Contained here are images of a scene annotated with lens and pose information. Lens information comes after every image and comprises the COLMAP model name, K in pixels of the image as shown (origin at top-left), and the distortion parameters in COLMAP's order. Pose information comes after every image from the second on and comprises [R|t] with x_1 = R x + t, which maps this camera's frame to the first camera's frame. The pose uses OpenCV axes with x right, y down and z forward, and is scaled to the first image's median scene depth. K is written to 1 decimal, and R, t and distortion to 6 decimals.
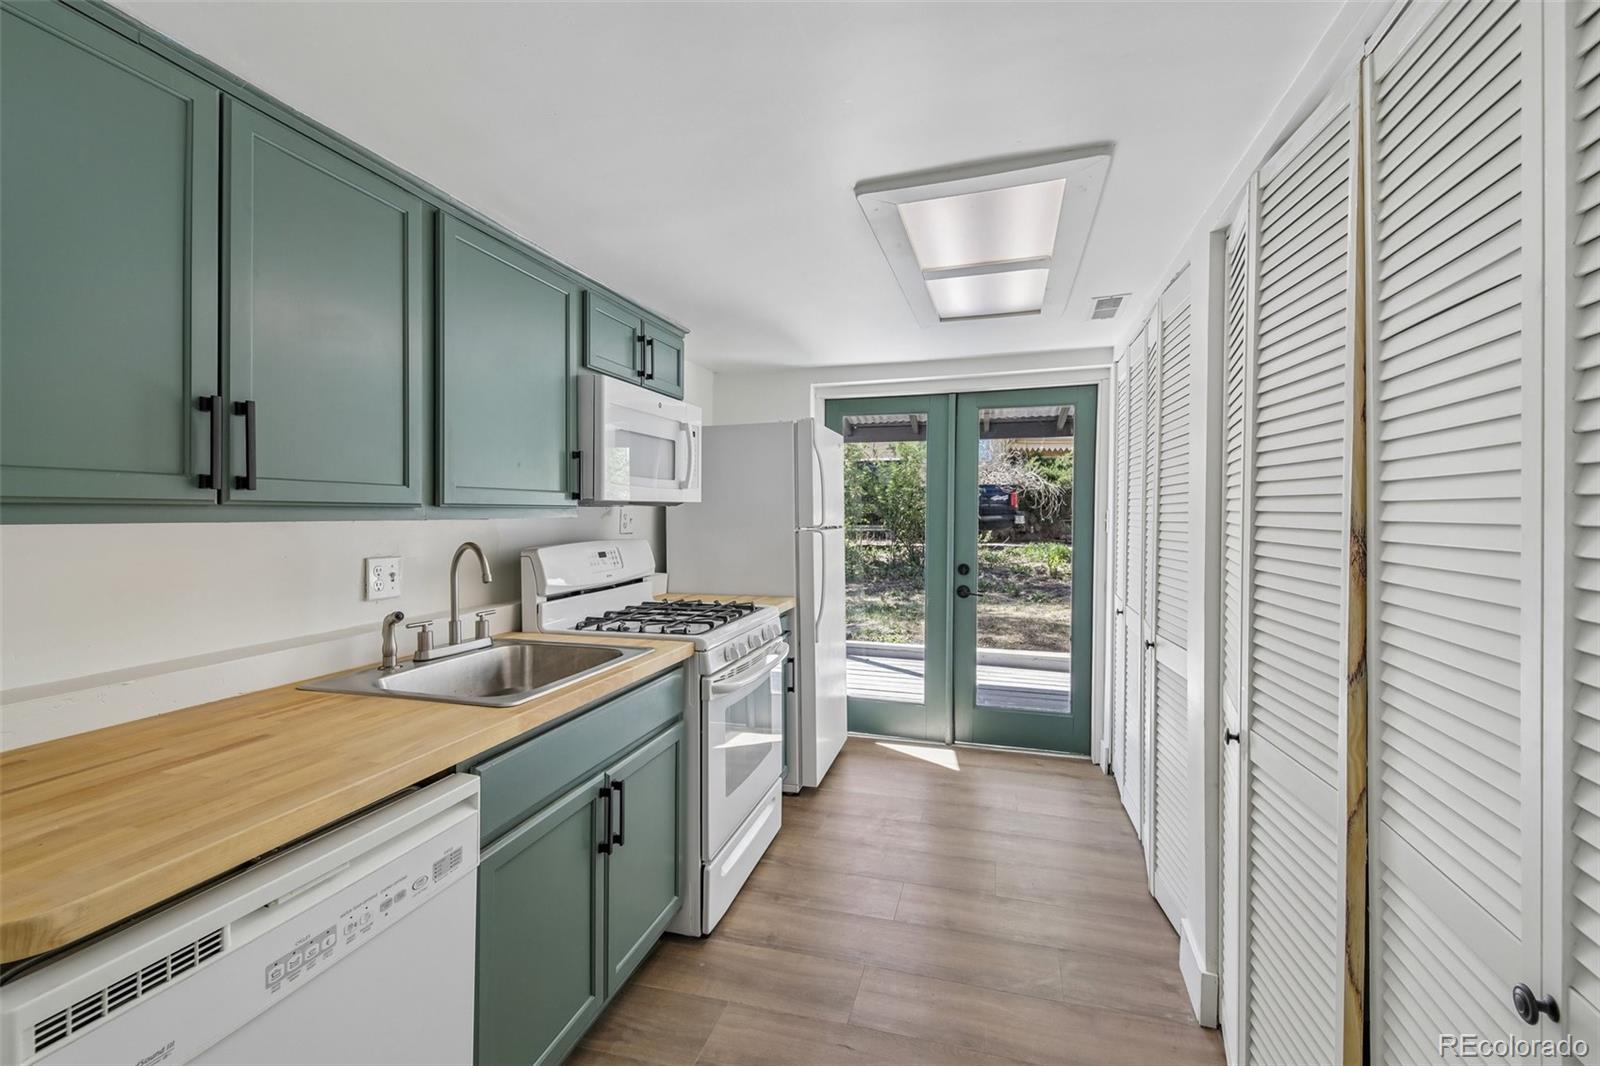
lens RADIAL K [[703.2, 0, 798.6], [0, 703.2, 516.4], [0, 0, 1]] dist [0.001203, -0.003408]
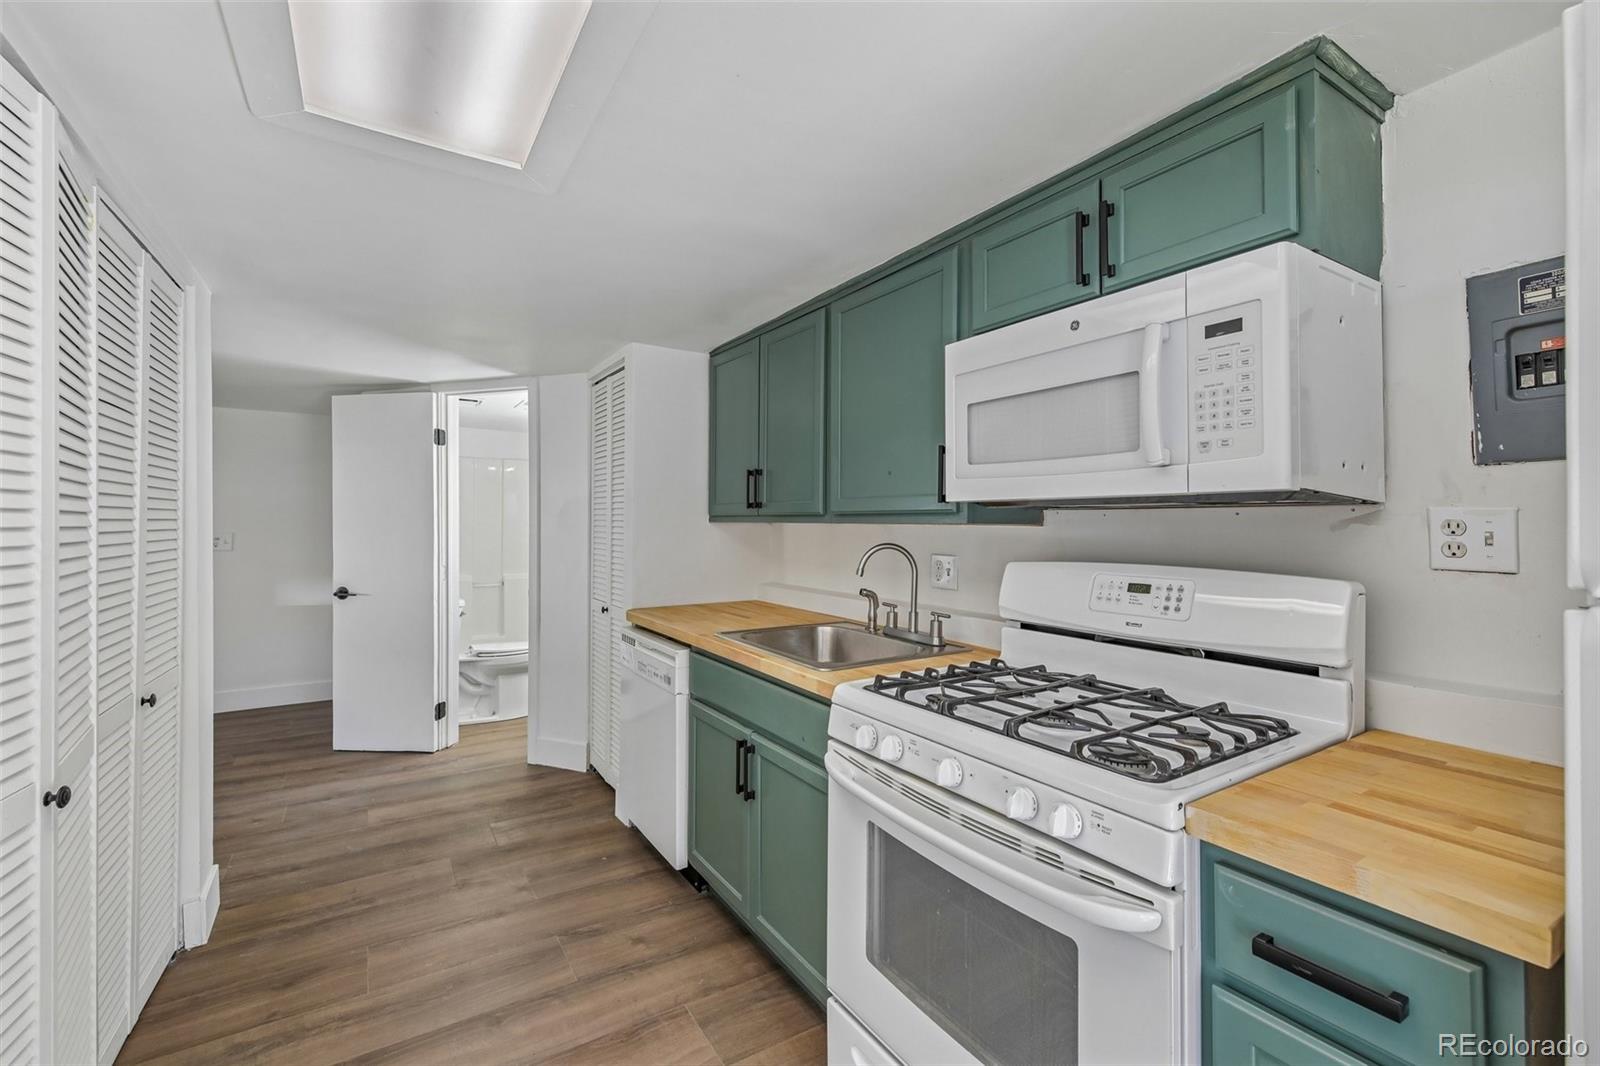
lens RADIAL K [[703.2, 0, 806.3], [0, 703.2, 521.7], [0, 0, 1]] dist [0.001203, -0.003408]
pose [[-0.666055, -0.008897, -0.745849, 0.608820], [-0.013676, 0.999906, 0.000285, 0.002175], [0.745777, 0.010390, -0.666114, 2.018137]]
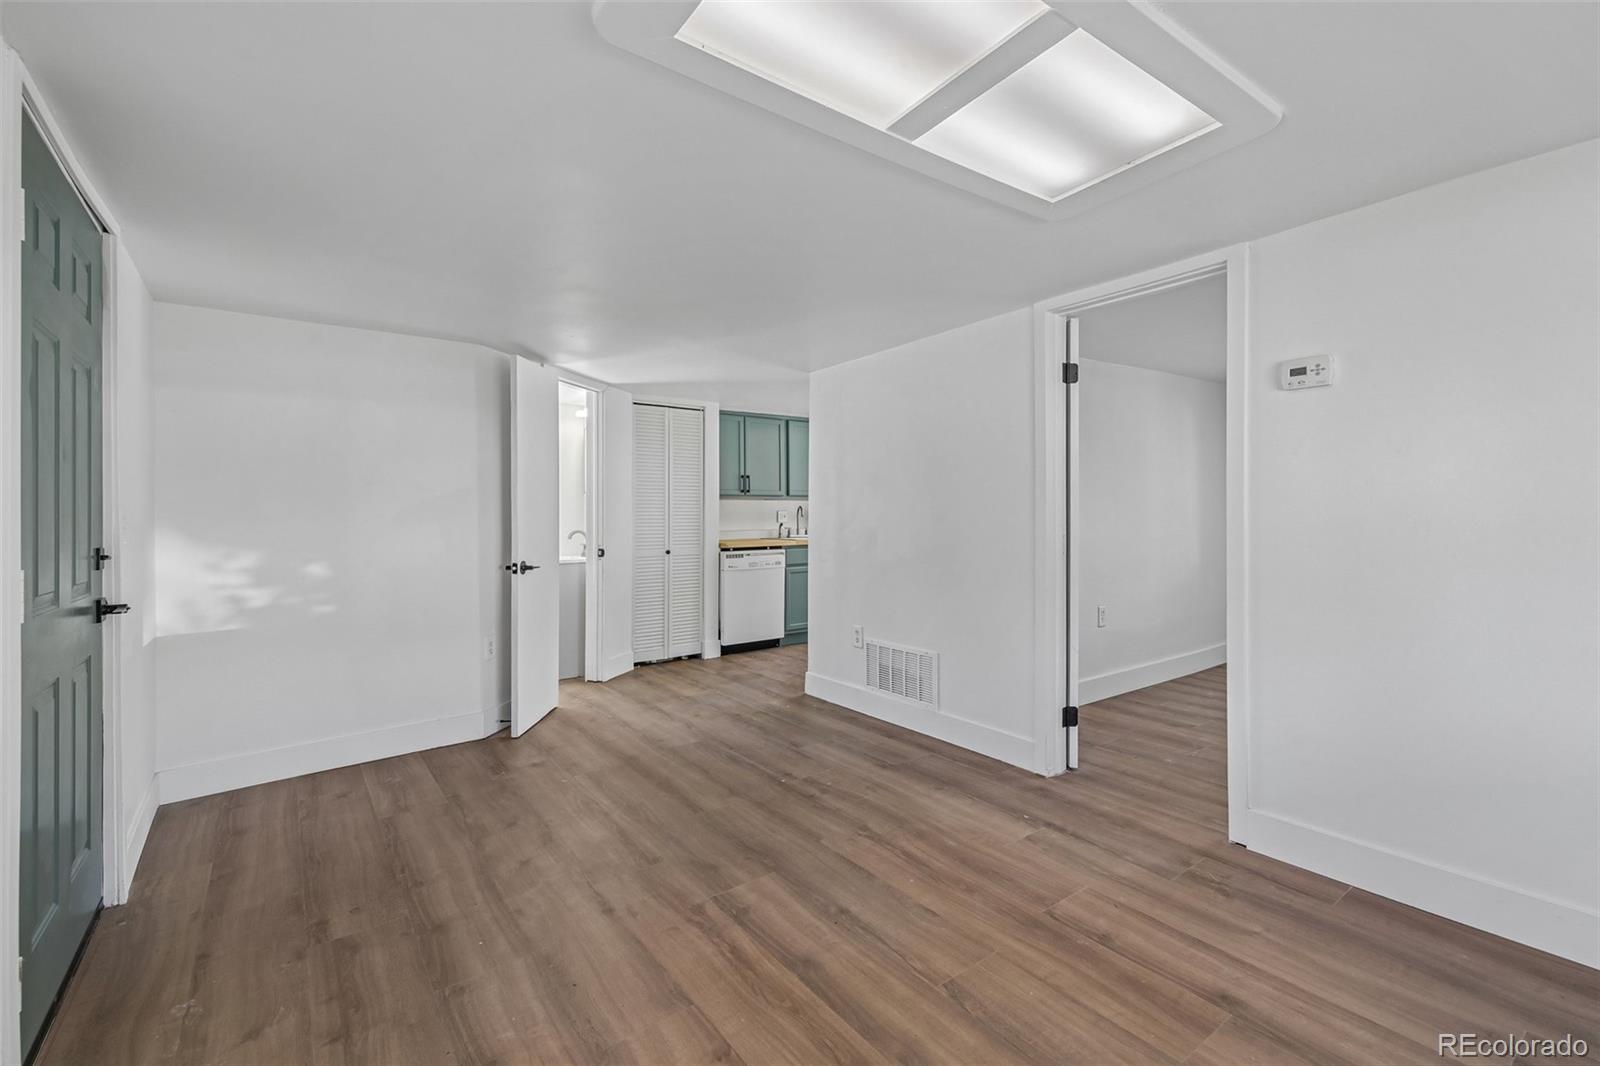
lens RADIAL K [[703.2, 0, 798.1], [0, 703.2, 518.8], [0, 0, 1]] dist [0.001203, -0.003408]
pose [[0.797488, -0.010788, -0.603238, 2.040360], [0.011143, 0.999933, -0.003150, 0.136993], [0.603232, -0.004210, 0.797555, -2.262339]]
